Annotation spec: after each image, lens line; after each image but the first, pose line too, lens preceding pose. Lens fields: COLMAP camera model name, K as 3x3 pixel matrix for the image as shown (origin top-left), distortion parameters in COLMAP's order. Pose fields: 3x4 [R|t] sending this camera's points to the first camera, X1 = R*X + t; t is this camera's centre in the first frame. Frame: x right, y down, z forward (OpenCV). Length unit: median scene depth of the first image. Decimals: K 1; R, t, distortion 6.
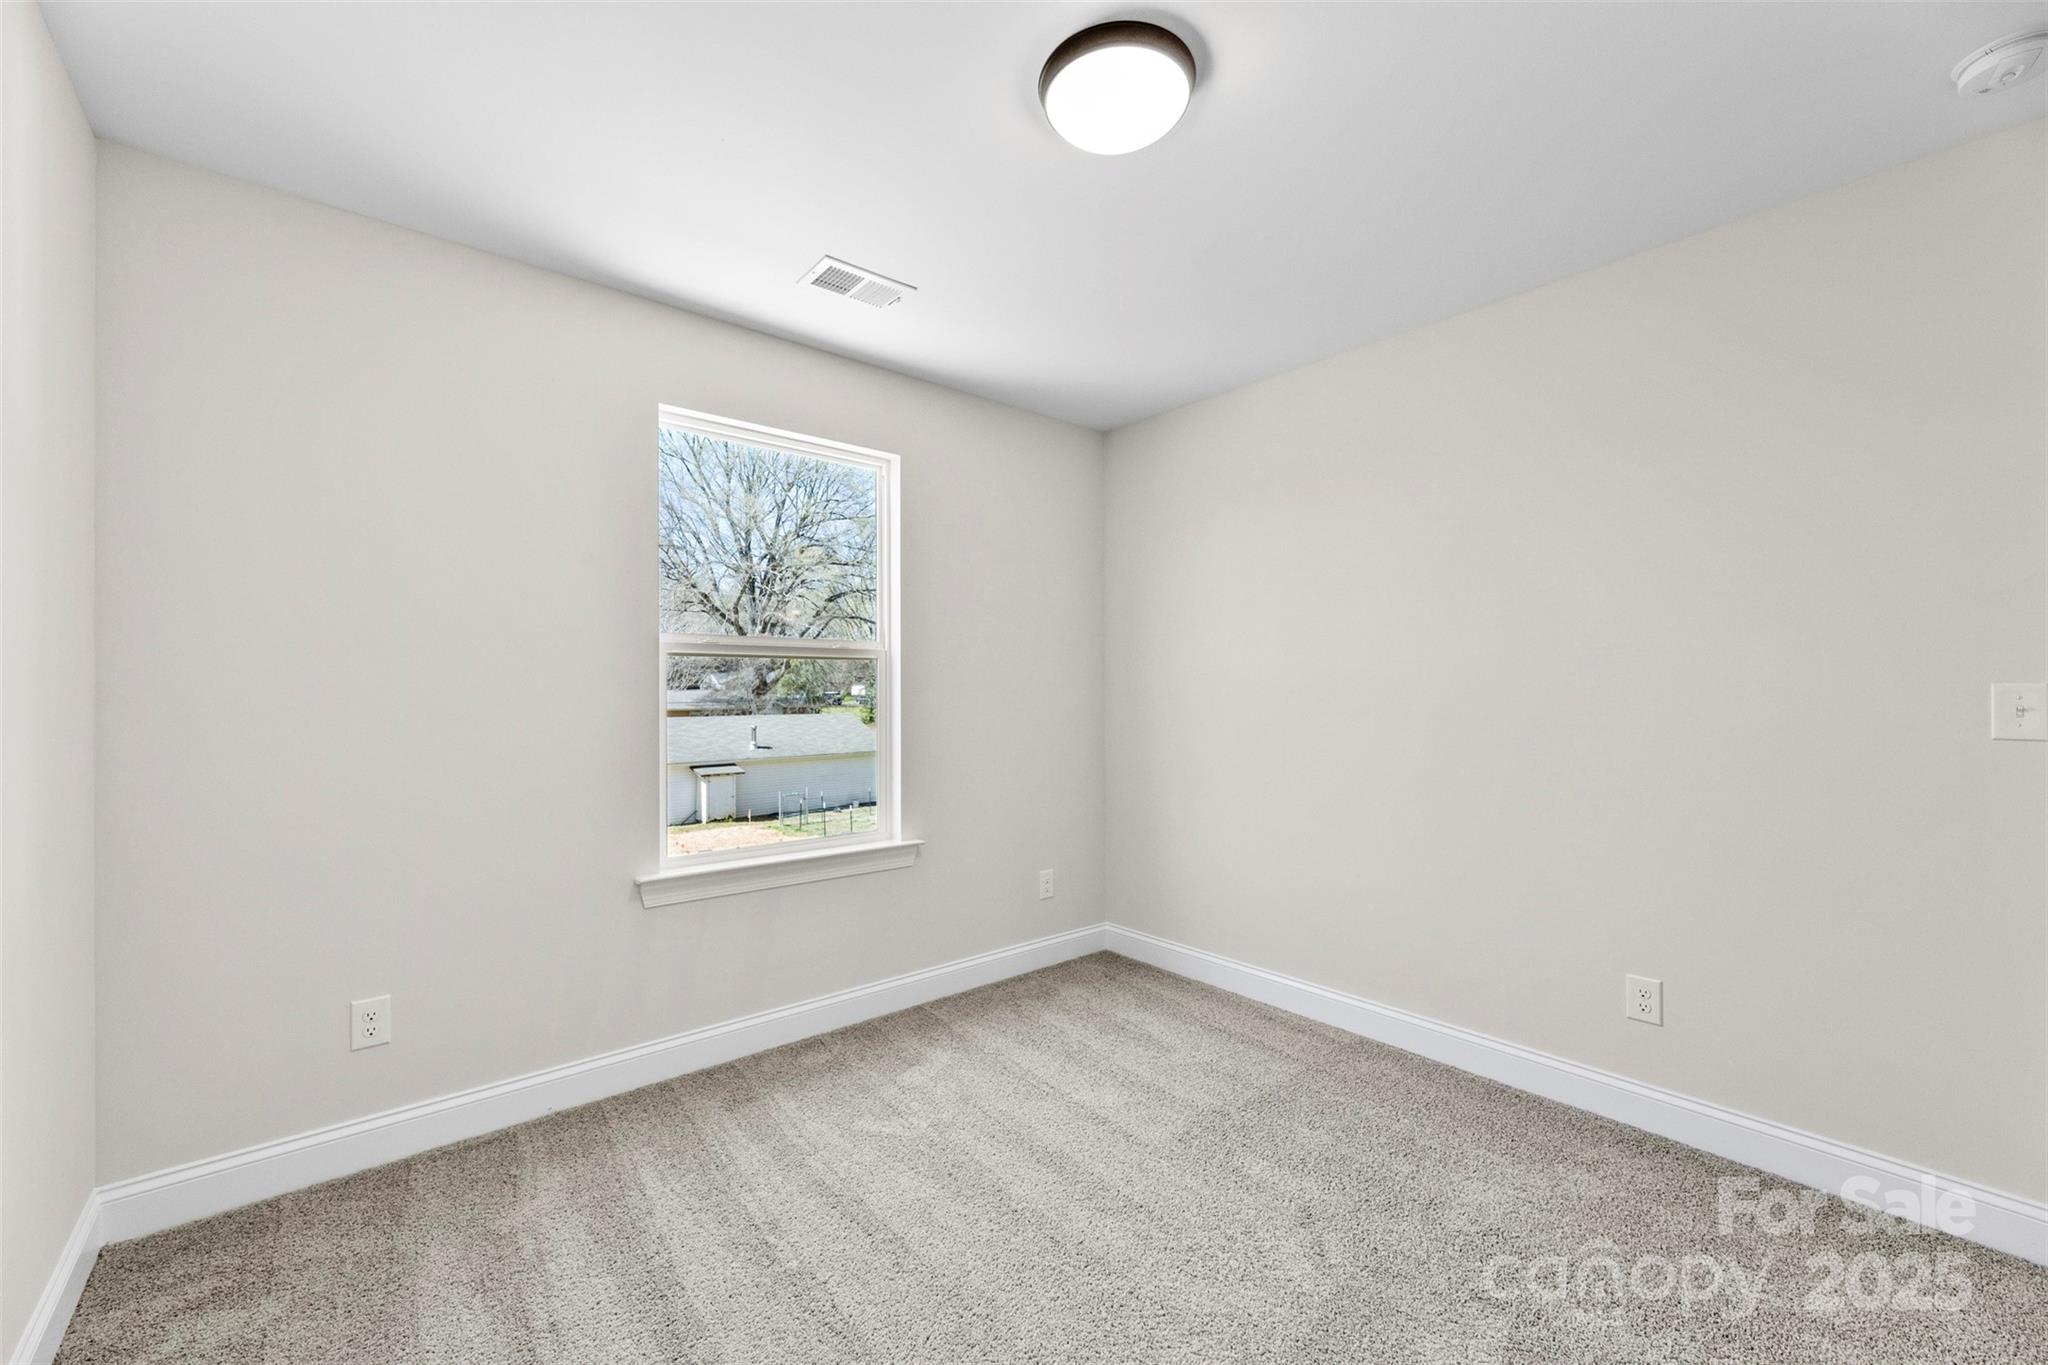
lens RADIAL K [[818.6, 0, 1016.4], [0, 818.6, 686.9], [0, 0, 1]] dist [0.004163, 0.000447]
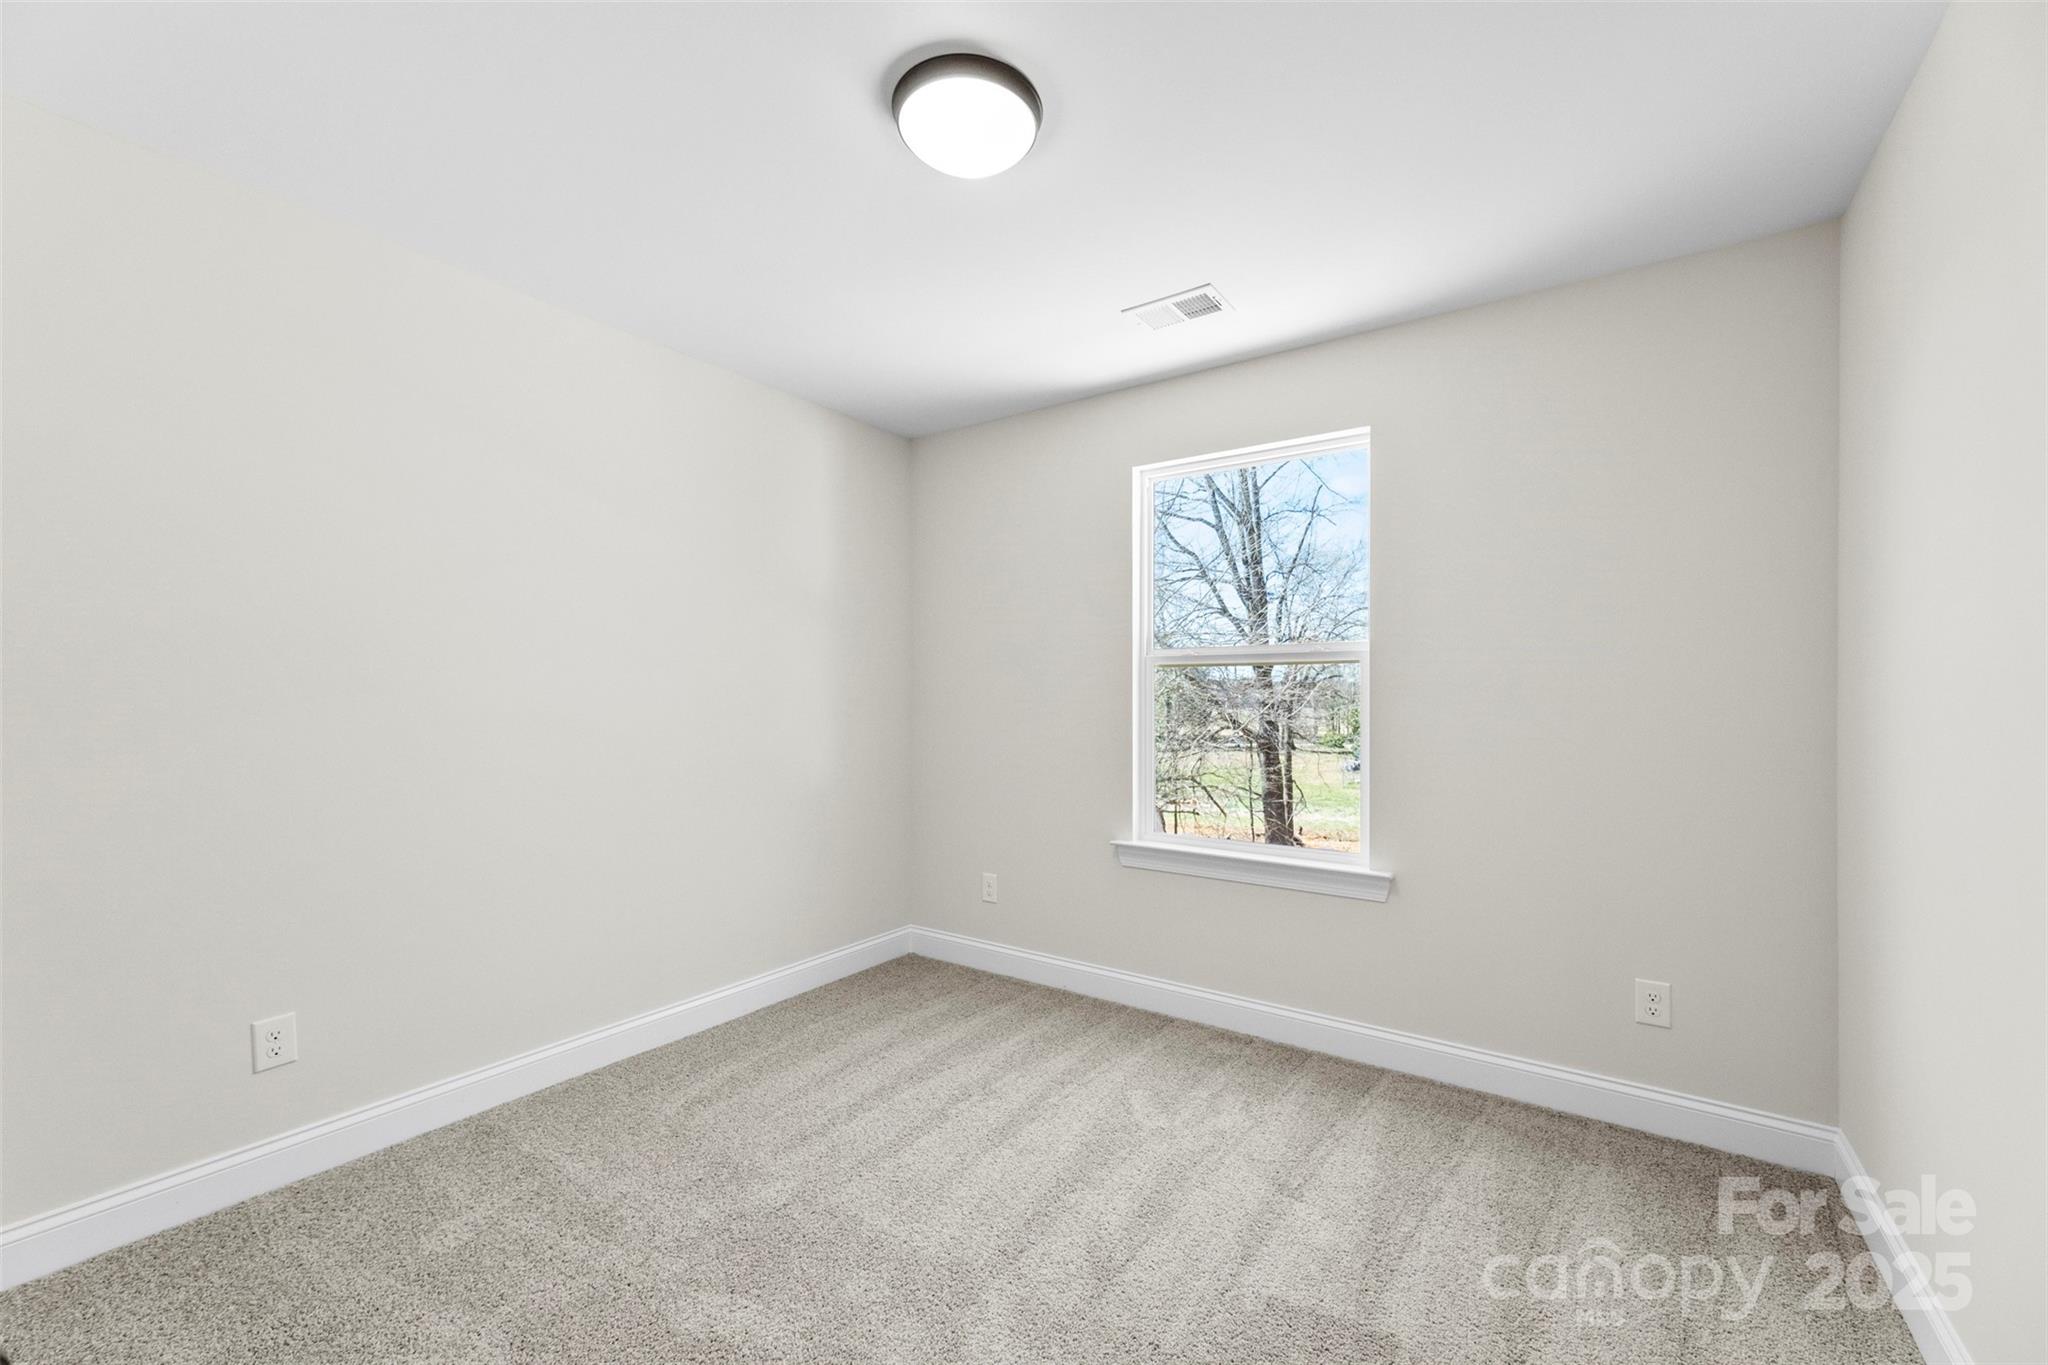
lens RADIAL K [[818.6, 0, 1015.5], [0, 818.6, 687.7], [0, 0, 1]] dist [0.004163, 0.000447]
pose [[0.255748, -0.006015, -0.966725, 0.740601], [0.007691, 0.999962, -0.004187, -0.005524], [0.966713, -0.006365, 0.255785, 0.505428]]
